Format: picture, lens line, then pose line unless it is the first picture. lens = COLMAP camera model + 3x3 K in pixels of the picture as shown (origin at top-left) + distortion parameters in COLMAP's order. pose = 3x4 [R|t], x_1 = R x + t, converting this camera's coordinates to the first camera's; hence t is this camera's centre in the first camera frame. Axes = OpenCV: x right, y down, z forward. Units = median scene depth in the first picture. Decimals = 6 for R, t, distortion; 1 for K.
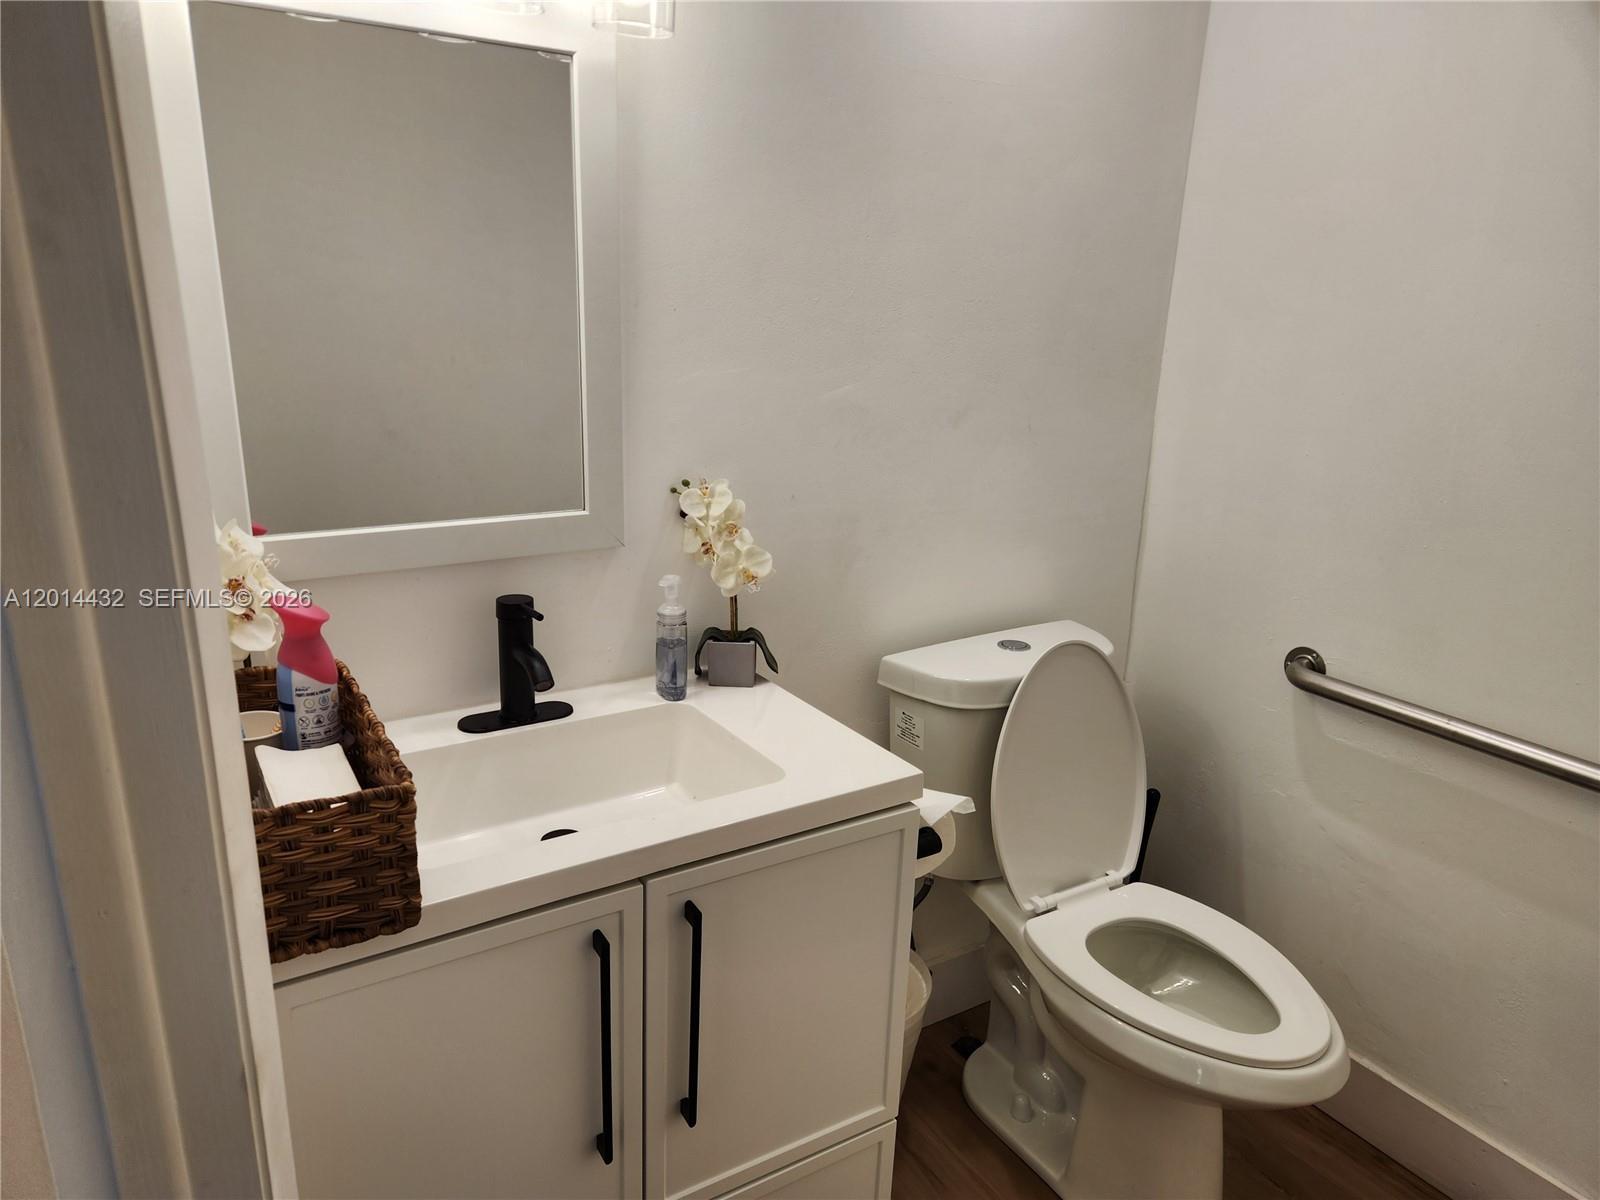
lens RADIAL K [[1060.9, 0, 796.6], [0, 1060.9, 606.4], [0, 0, 1]] dist [0.066895, -0.053938]
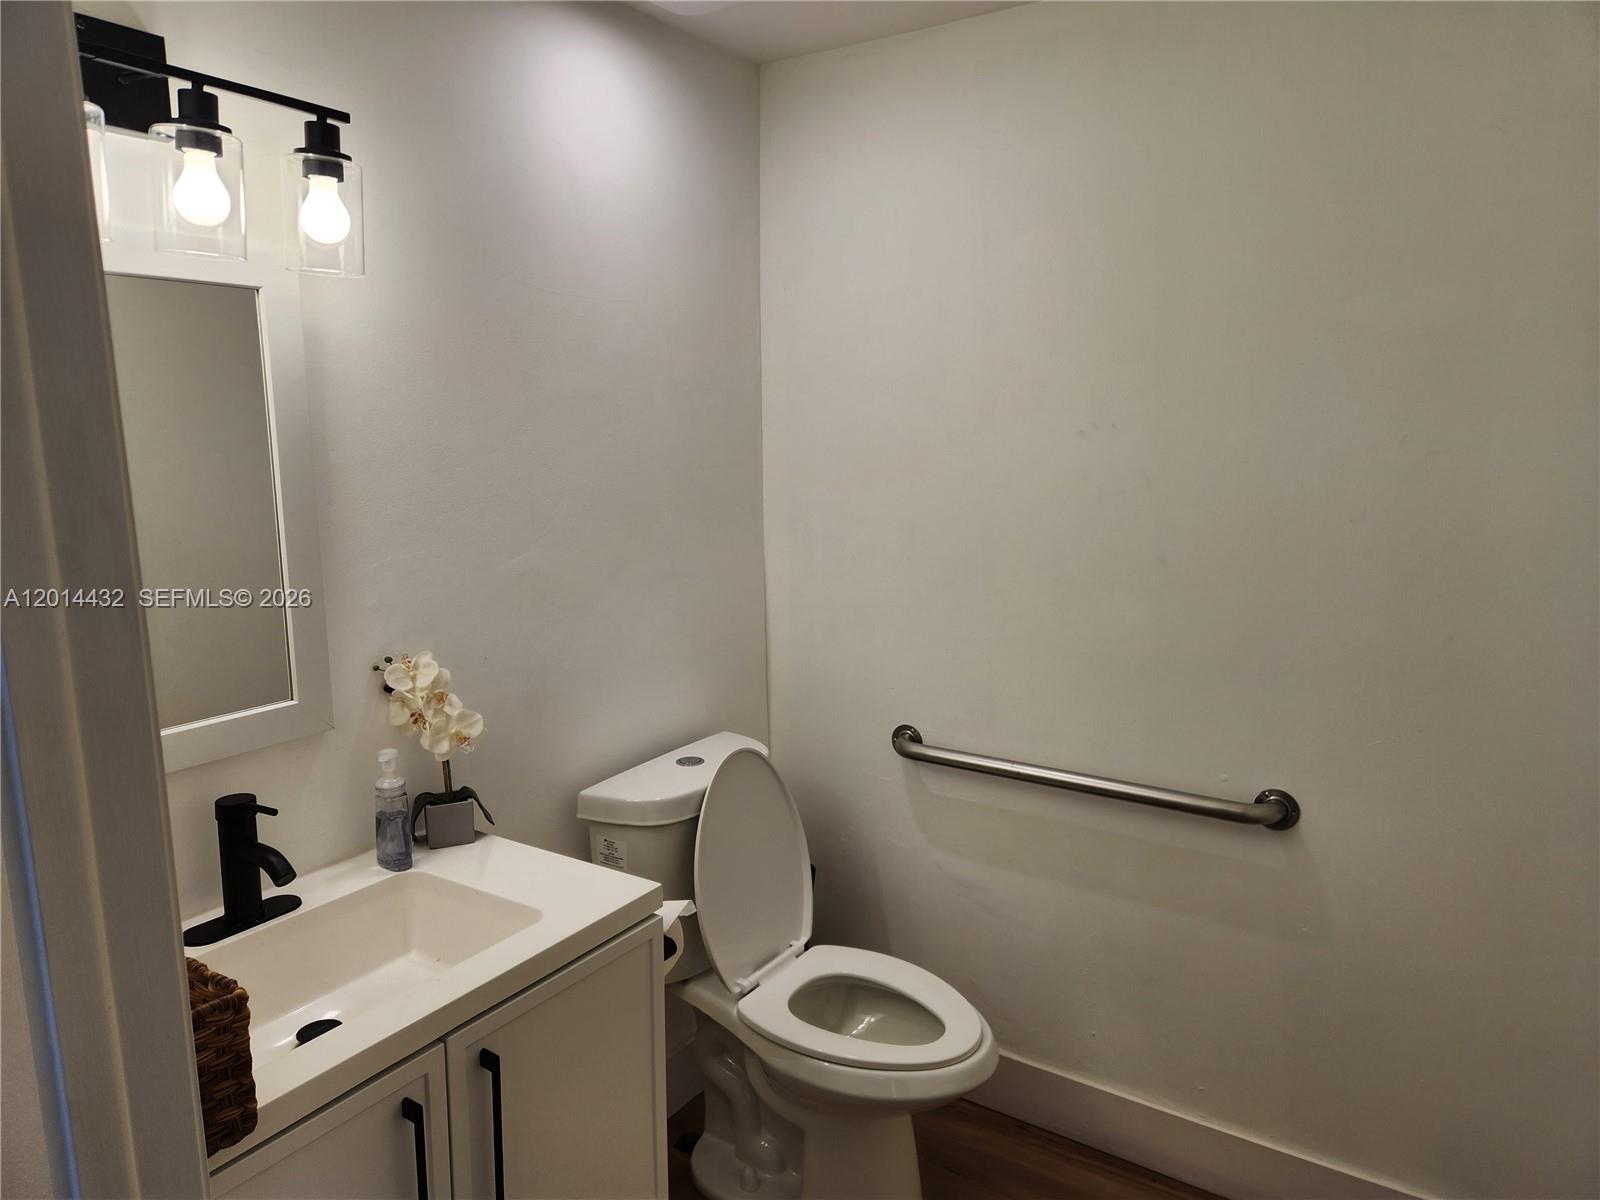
lens RADIAL K [[1060.9, 0, 805.1], [0, 1060.9, 595.4], [0, 0, 1]] dist [0.066895, -0.053938]
pose [[0.910098, -0.101034, 0.401889, -0.146351], [0.147721, 0.985209, -0.086842, -0.025341], [-0.387170, 0.138402, 0.911561, -0.137567]]
